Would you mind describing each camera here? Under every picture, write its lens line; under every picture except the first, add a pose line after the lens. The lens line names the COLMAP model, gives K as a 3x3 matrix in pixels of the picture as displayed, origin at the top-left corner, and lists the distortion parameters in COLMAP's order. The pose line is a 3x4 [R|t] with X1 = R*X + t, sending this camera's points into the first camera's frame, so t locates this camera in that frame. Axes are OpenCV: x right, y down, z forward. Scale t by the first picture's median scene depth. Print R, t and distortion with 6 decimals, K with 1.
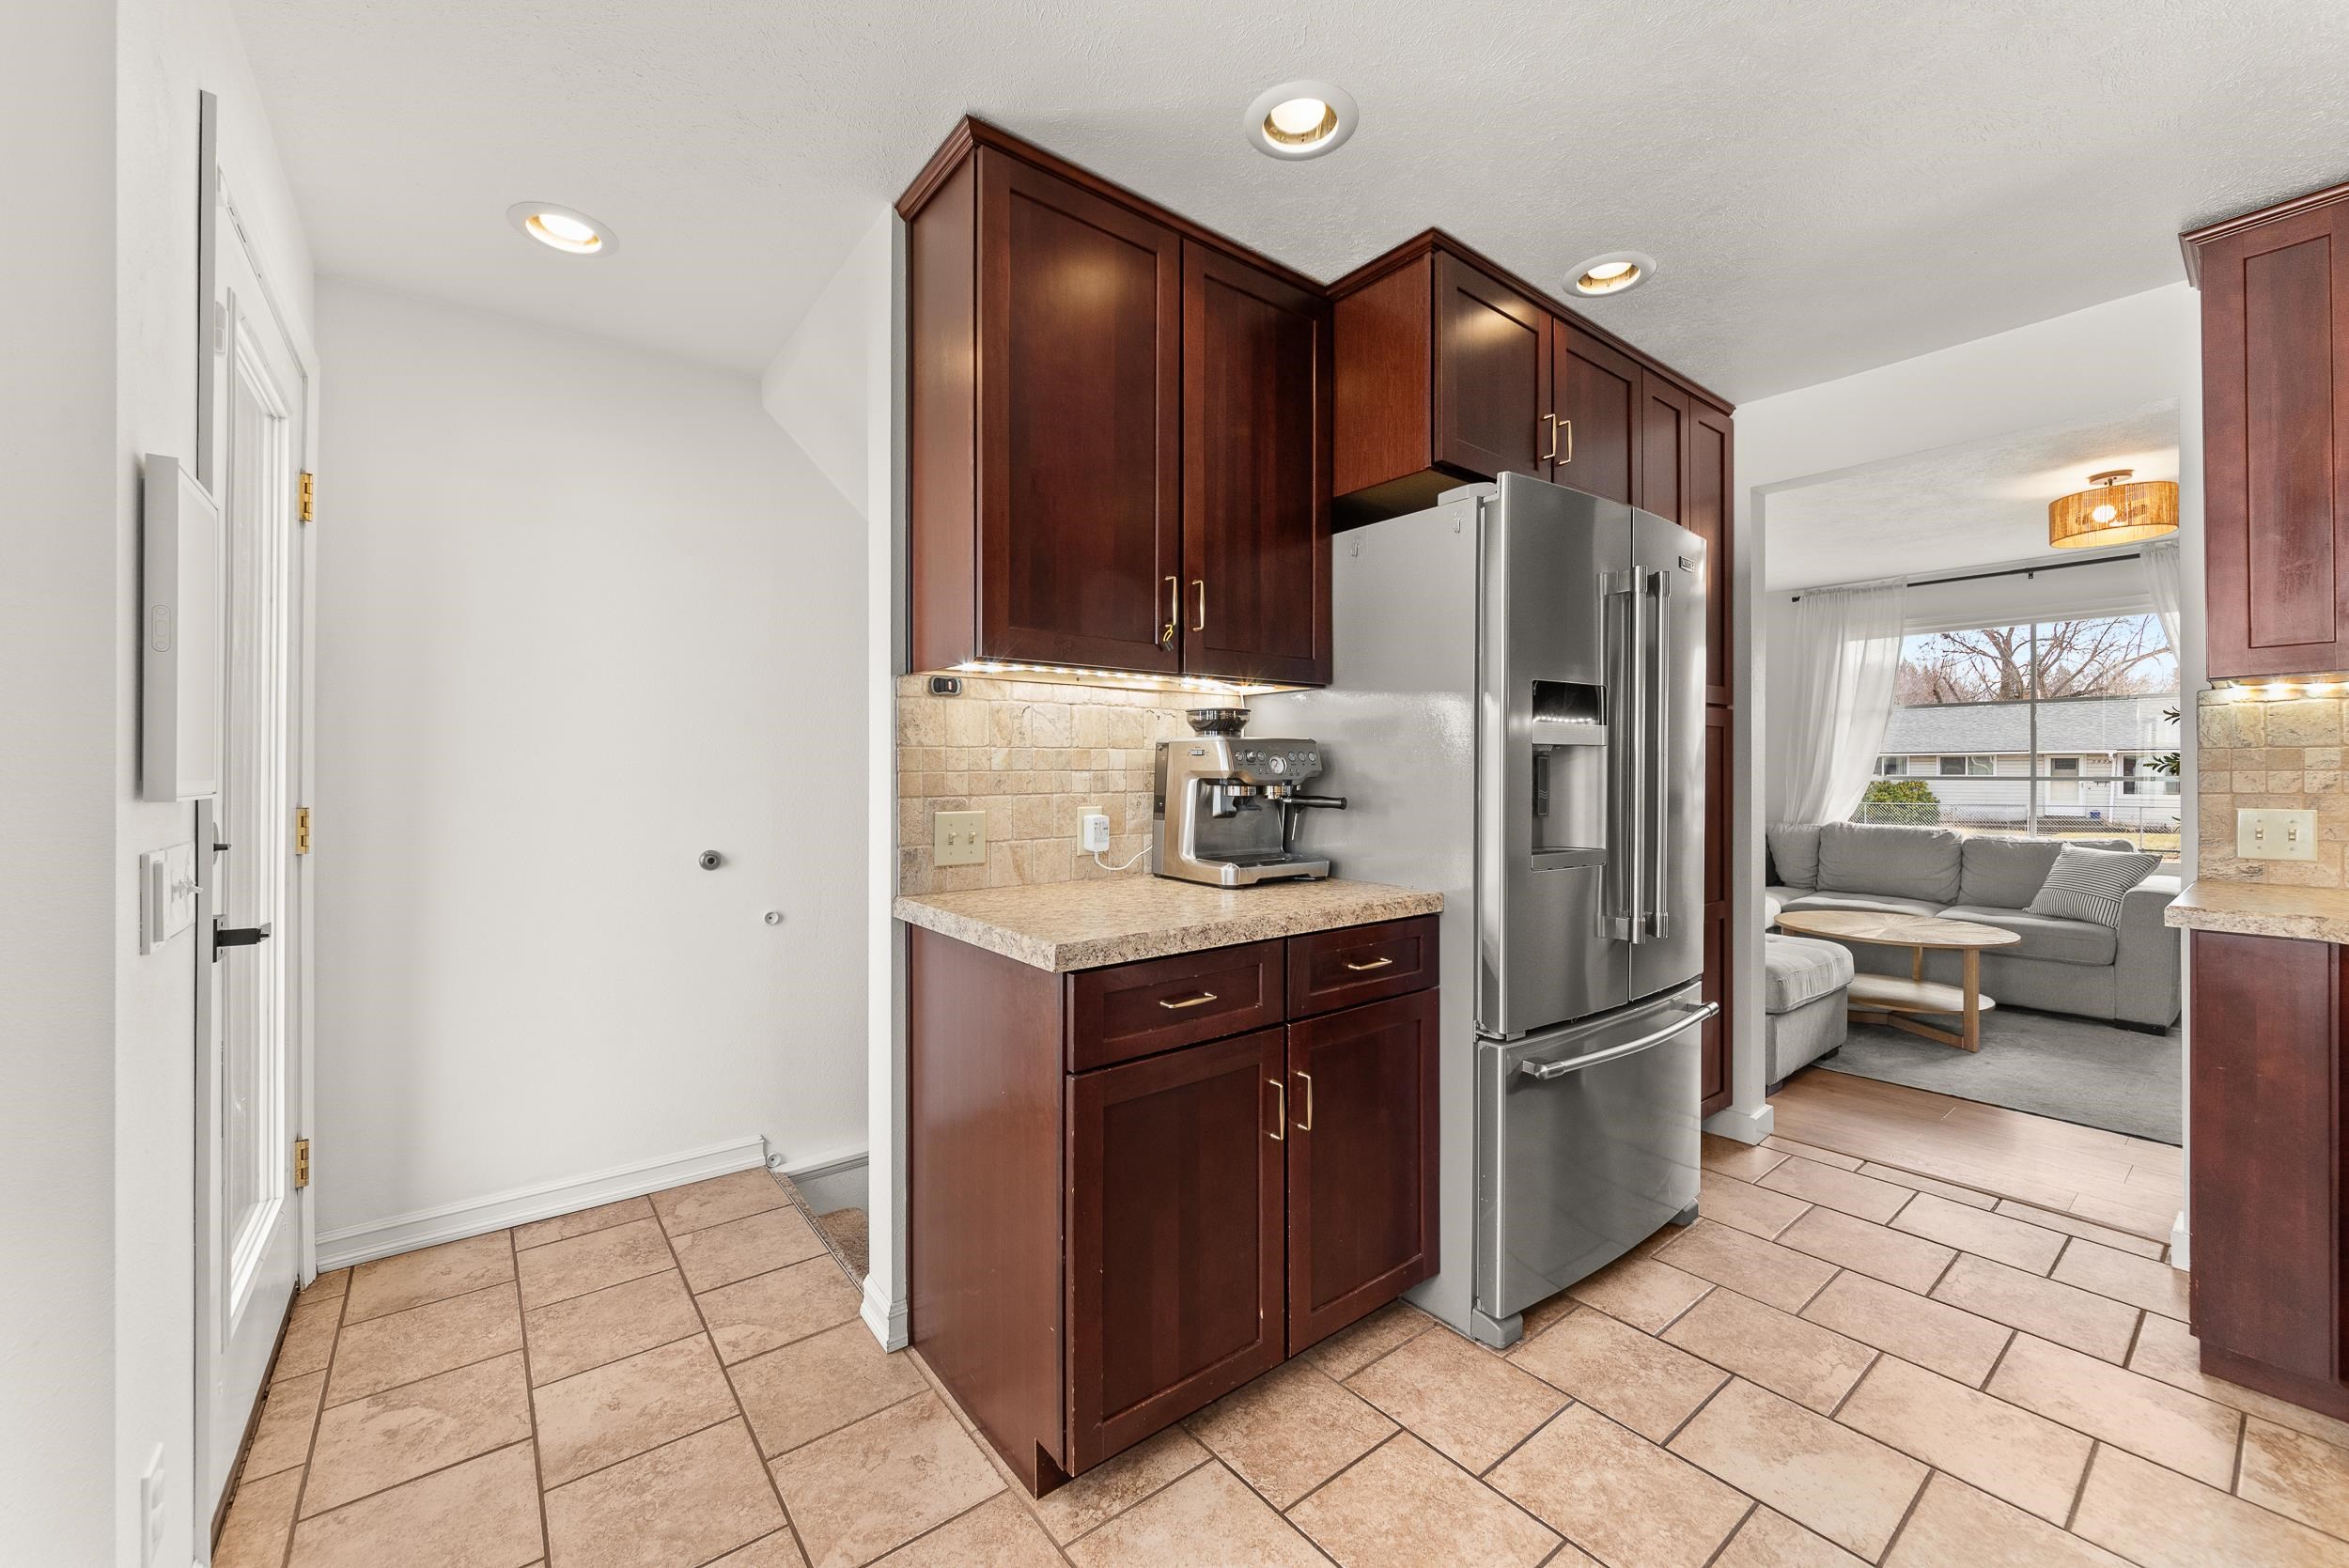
lens RADIAL K [[913.4, 0, 1171.6], [0, 913.4, 773.4], [0, 0, 1]] dist [-0.008773, 0.000365]
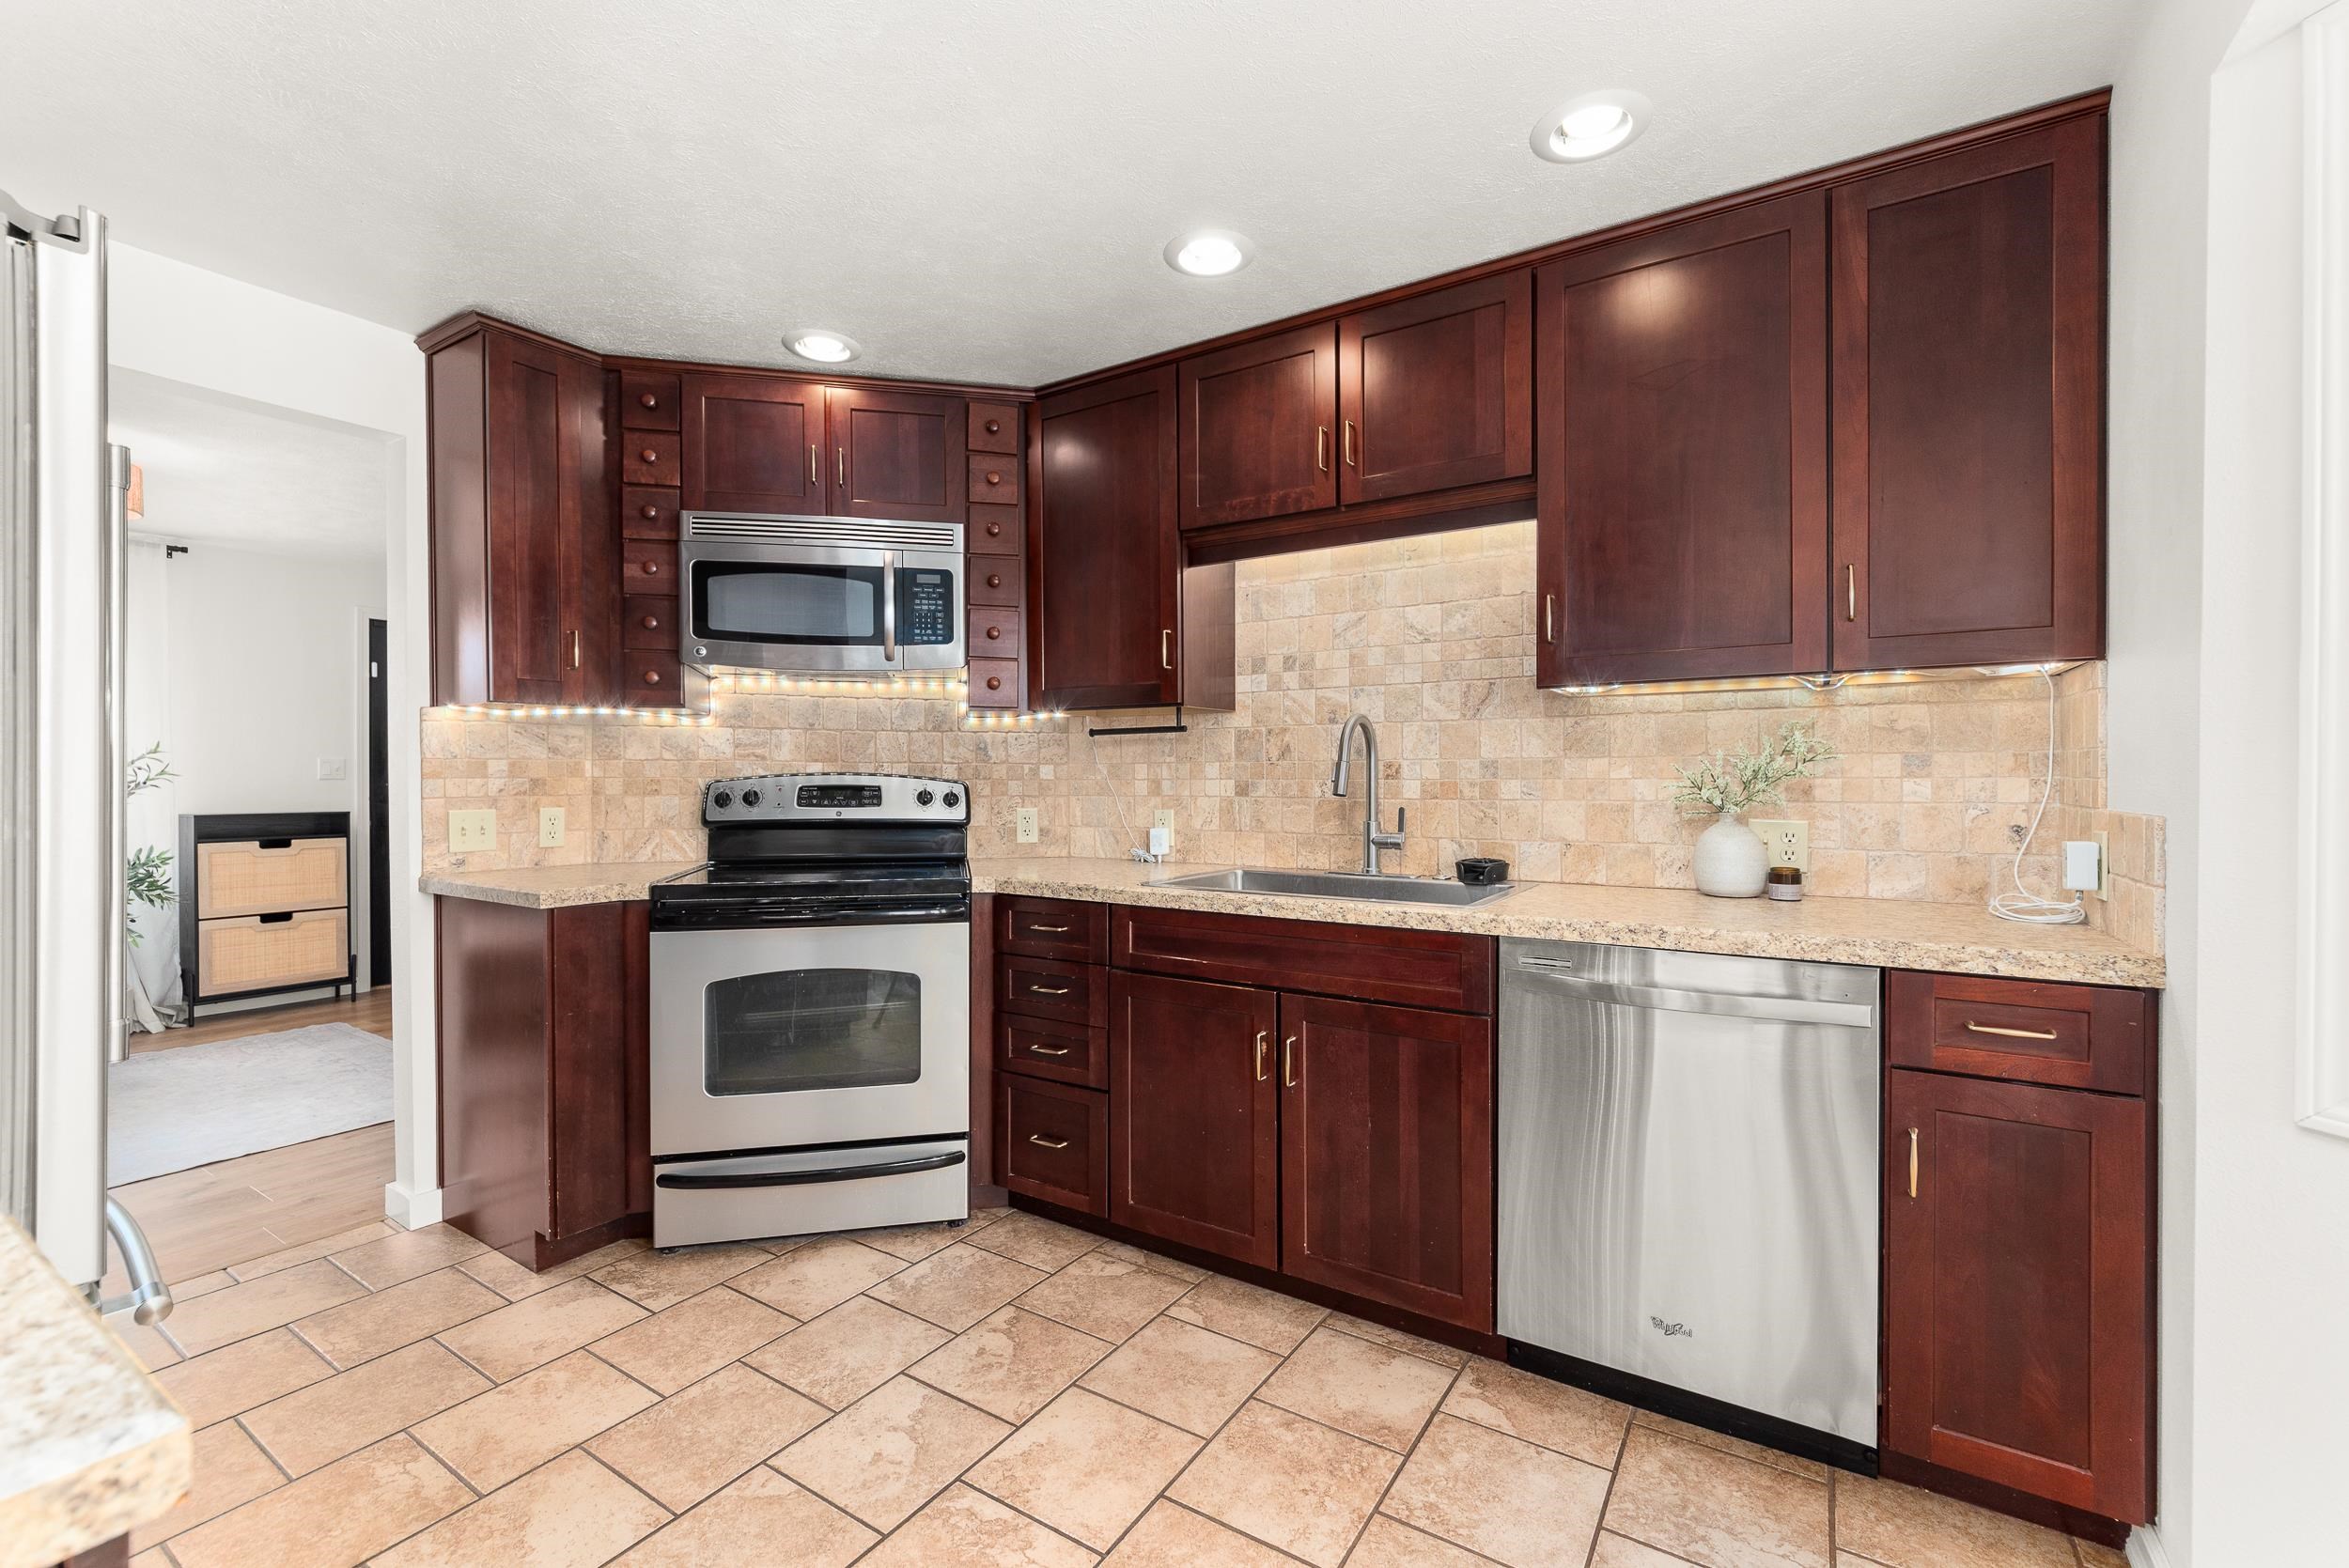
lens RADIAL K [[982.2, 0, 1188.8], [0, 982.2, 783.4], [0, 0, 1]] dist [-0.012388, 0.000882]
pose [[-0.346042, -0.004111, 0.938210, -0.350001], [0.002779, 0.999982, 0.005407, -0.000770], [-0.938215, 0.004478, -0.346024, 0.560328]]
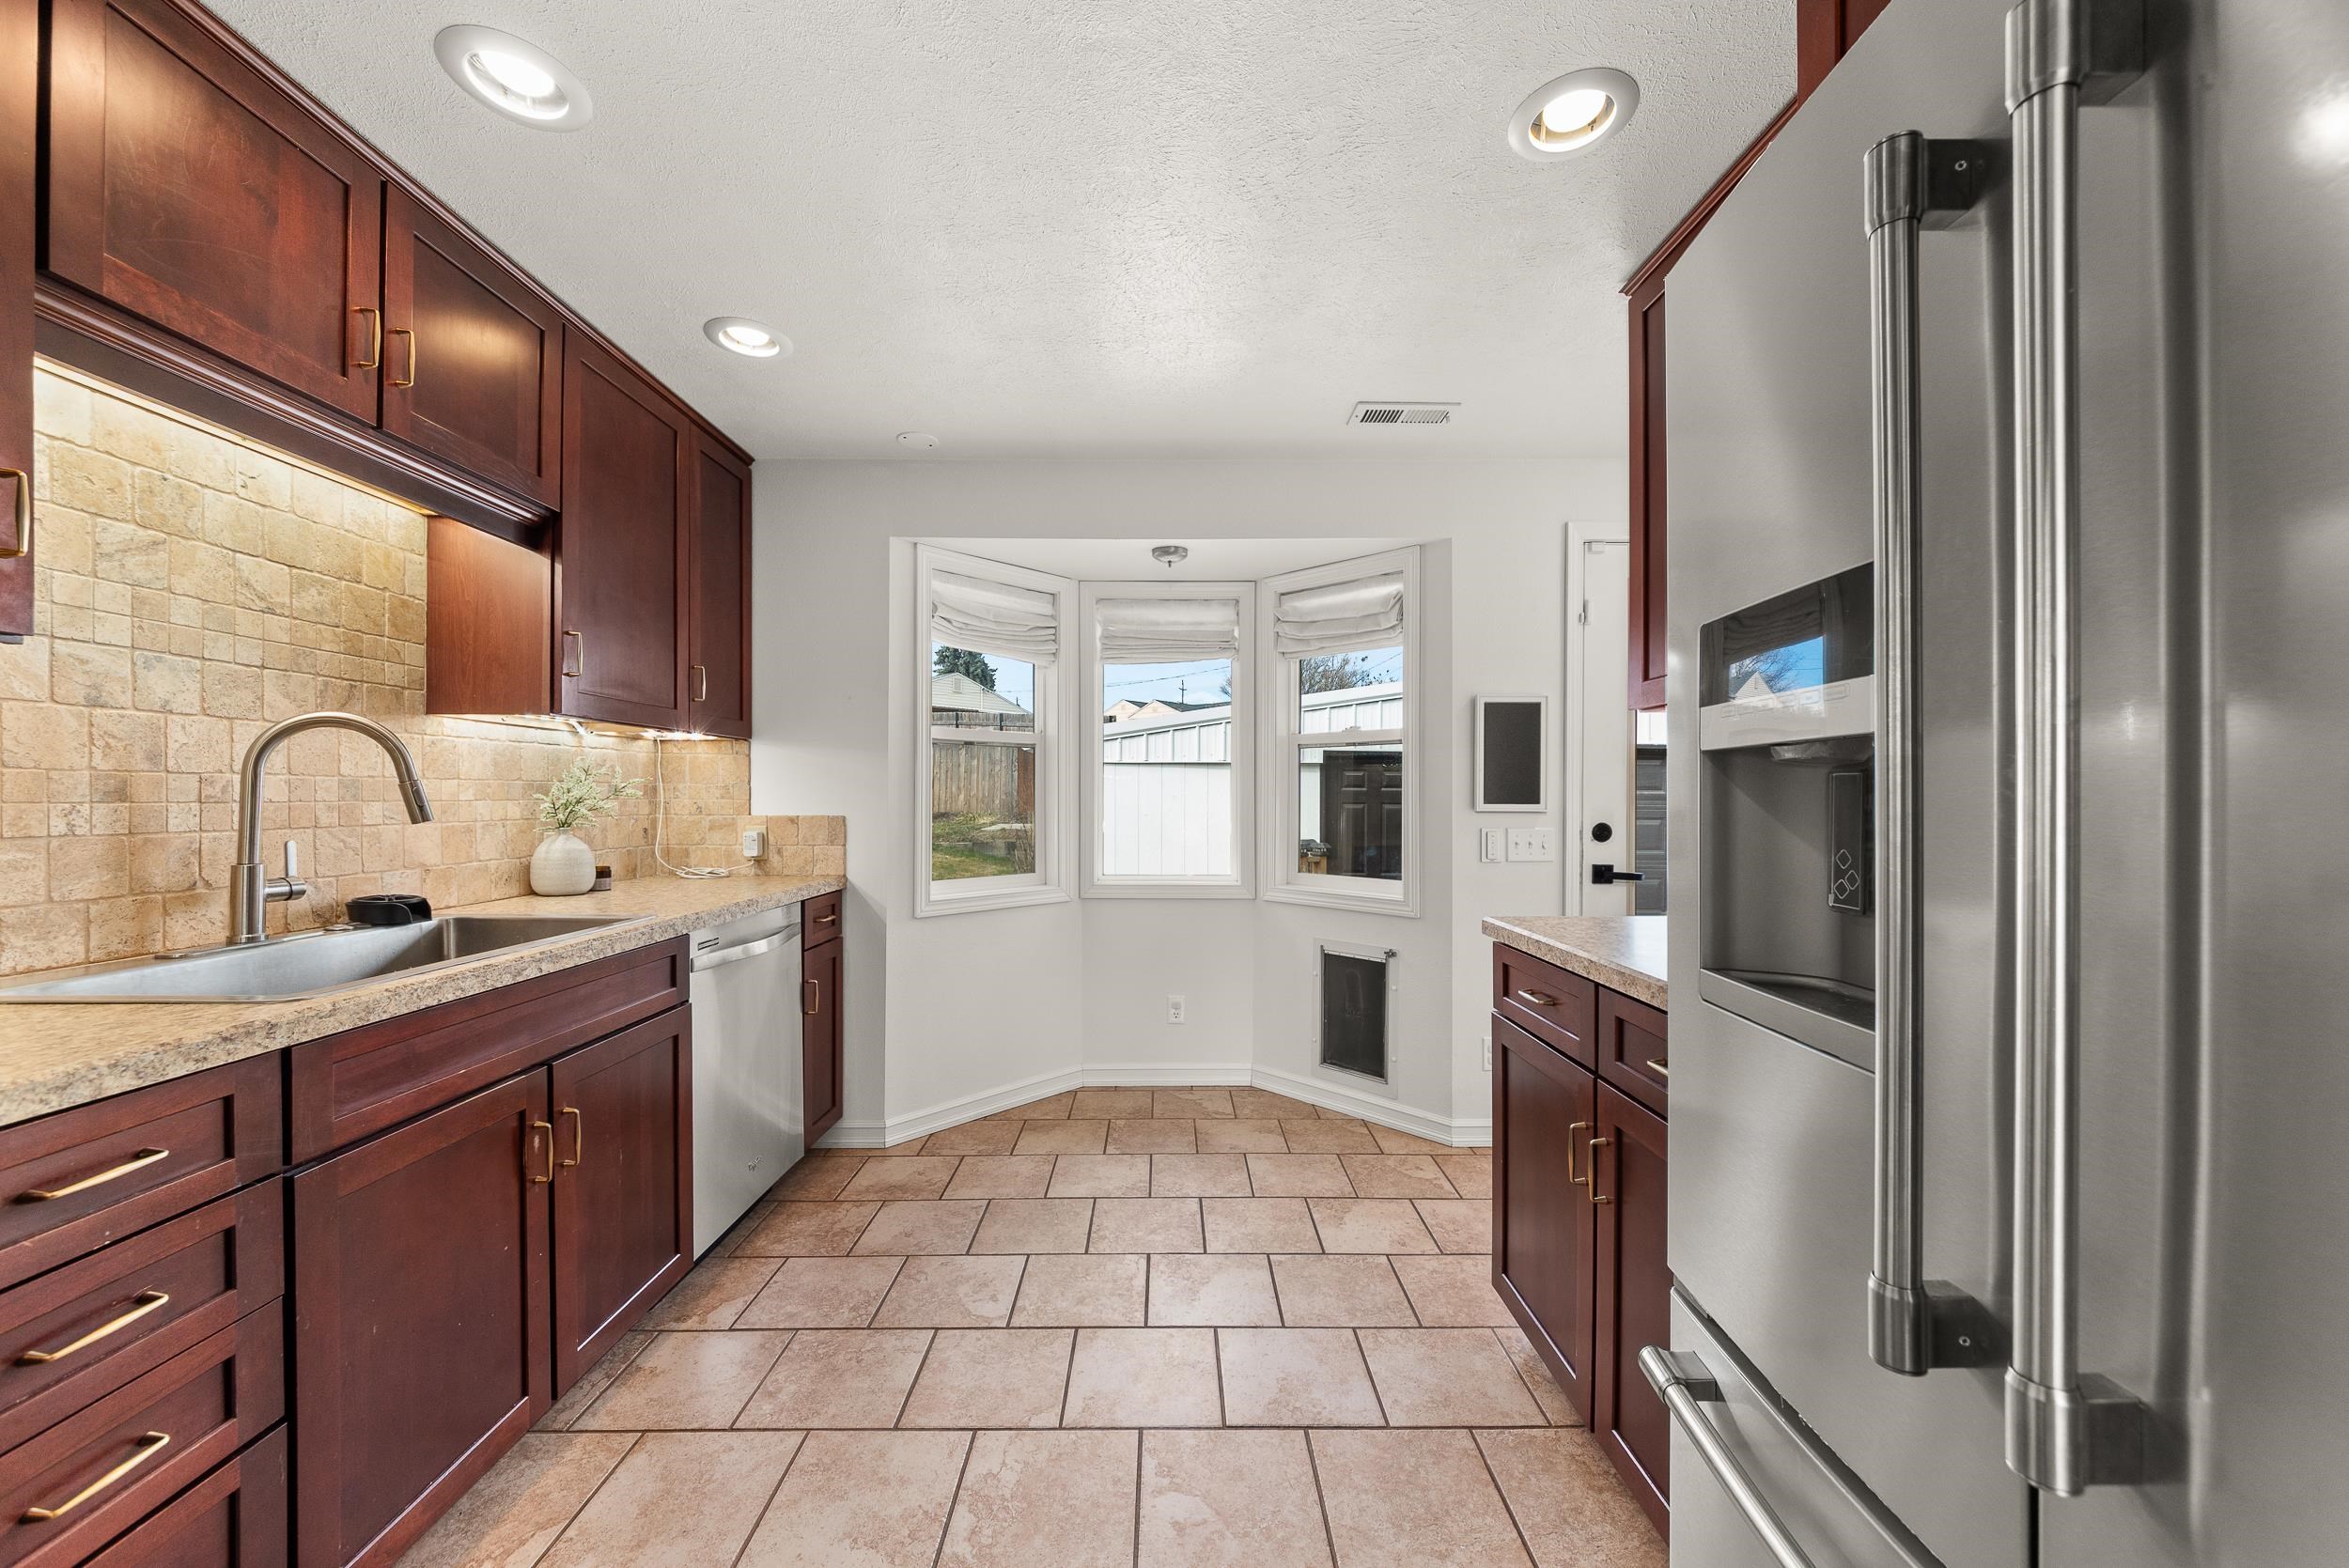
lens RADIAL K [[835.9, 0, 1161.6], [0, 835.9, 802.3], [0, 0, 1]] dist [-0.015621, 0.001059]
pose [[-0.614615, 0.002591, -0.788823, 0.900516], [-0.003051, 0.999979, 0.005662, -0.005031], [0.788821, 0.005887, -0.614594, 0.991032]]
